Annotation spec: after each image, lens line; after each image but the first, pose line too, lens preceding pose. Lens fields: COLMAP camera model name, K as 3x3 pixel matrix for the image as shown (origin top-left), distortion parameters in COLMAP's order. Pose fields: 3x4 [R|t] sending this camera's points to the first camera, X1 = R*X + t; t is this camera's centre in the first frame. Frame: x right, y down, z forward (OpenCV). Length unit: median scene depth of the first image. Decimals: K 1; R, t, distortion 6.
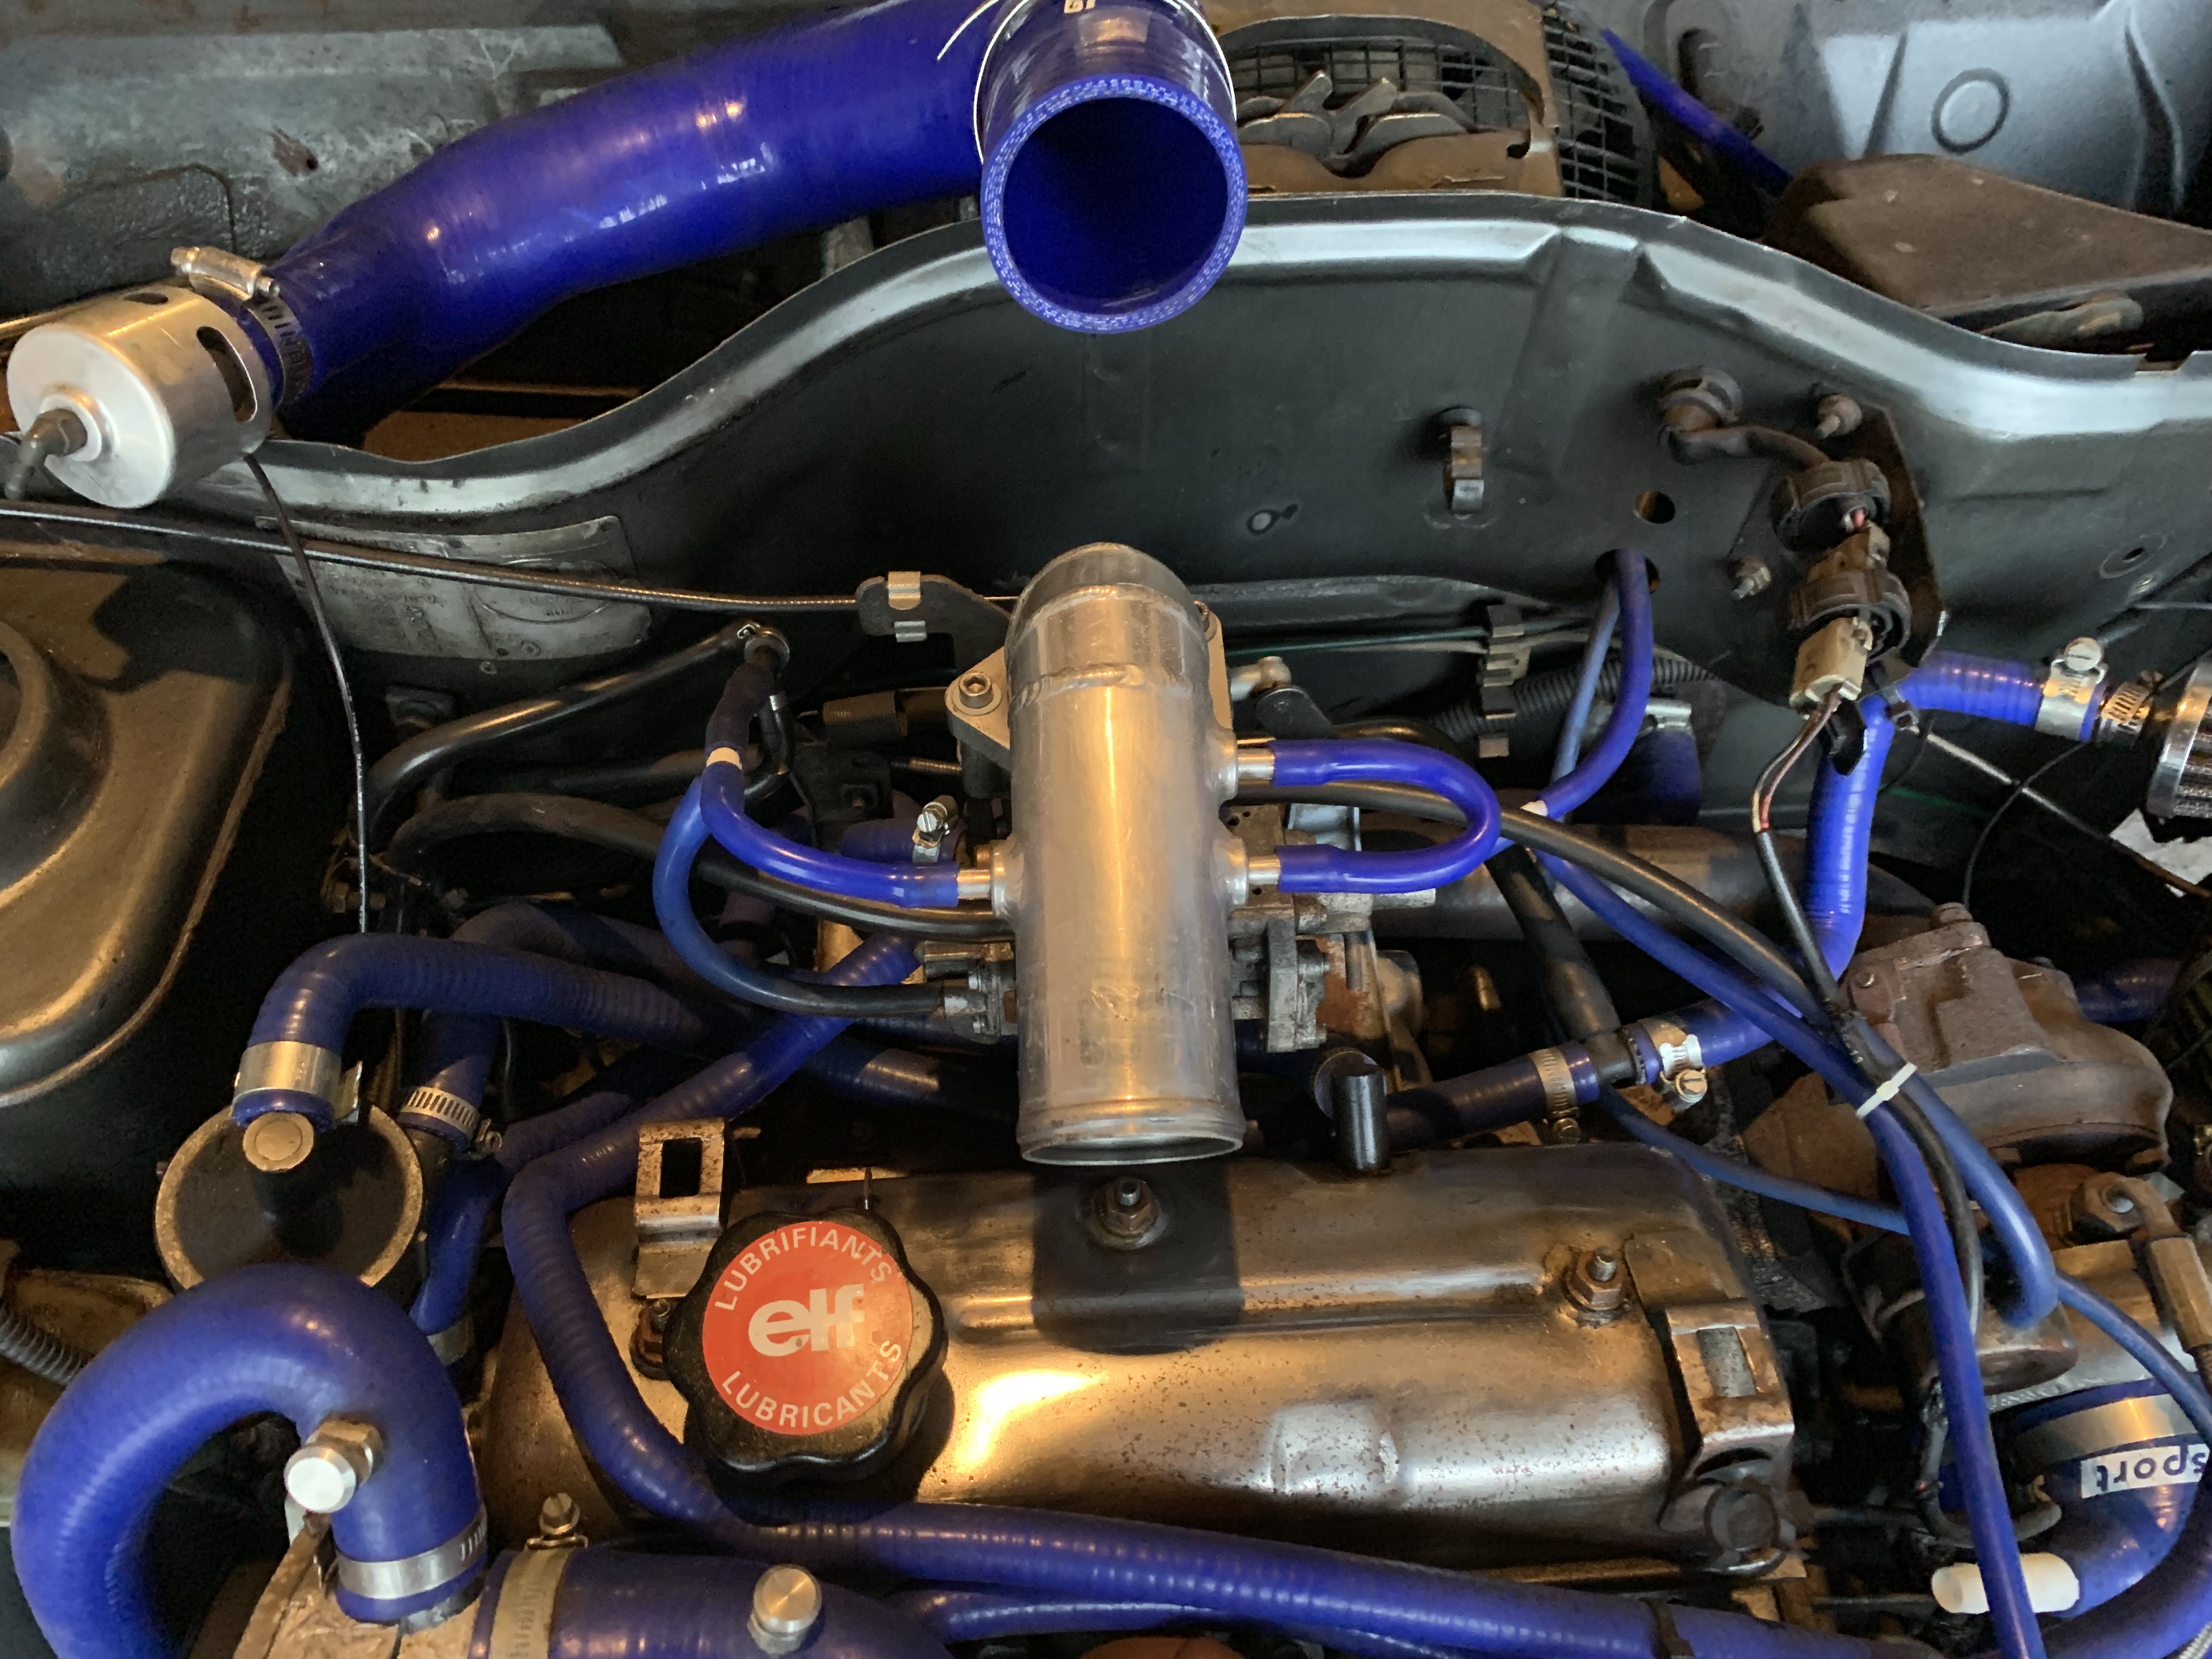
lens RADIAL K [[1690.0, 0, 1083.1], [0, 1690.0, 831.5], [0, 0, 1]] dist [-0.006819, -0.009014]
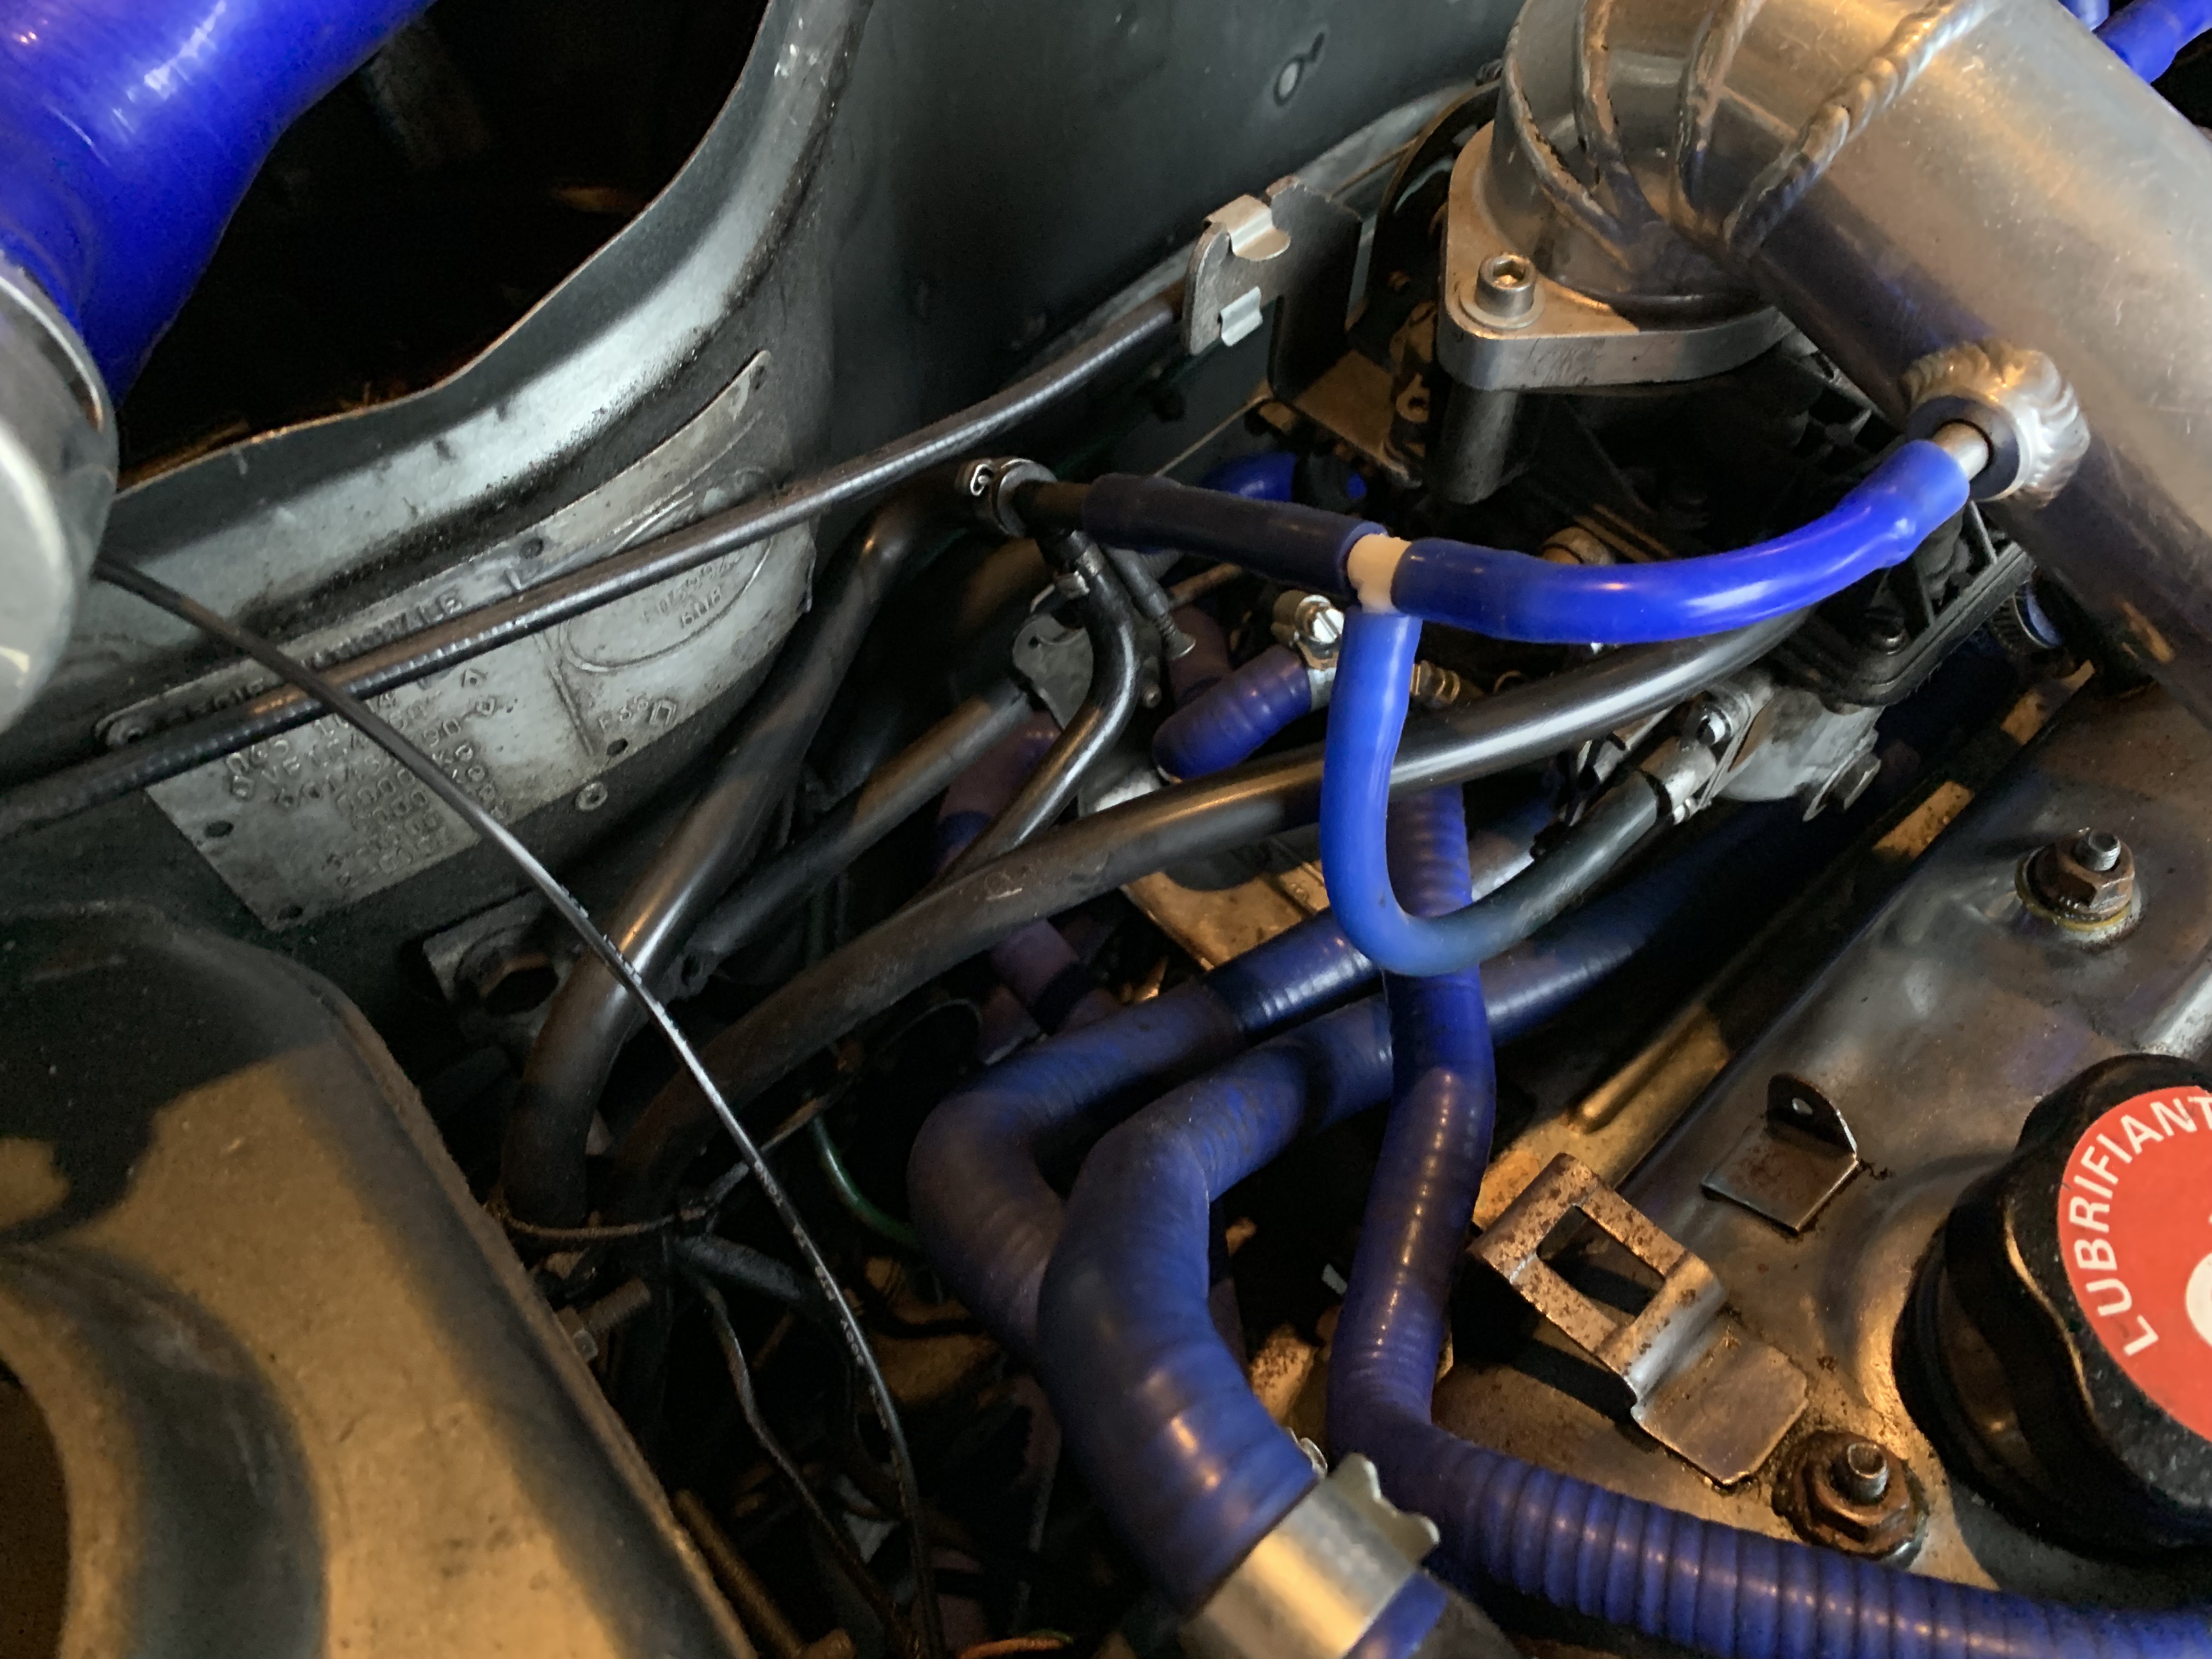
lens RADIAL K [[1690.0, 0, 1083.1], [0, 1690.0, 831.5], [0, 0, 1]] dist [-0.006819, -0.009014]
pose [[0.768054, -0.553534, 0.322015, -0.475660], [0.540834, 0.829949, 0.136685, -0.089285], [-0.342916, 0.069175, 0.936816, 0.530569]]
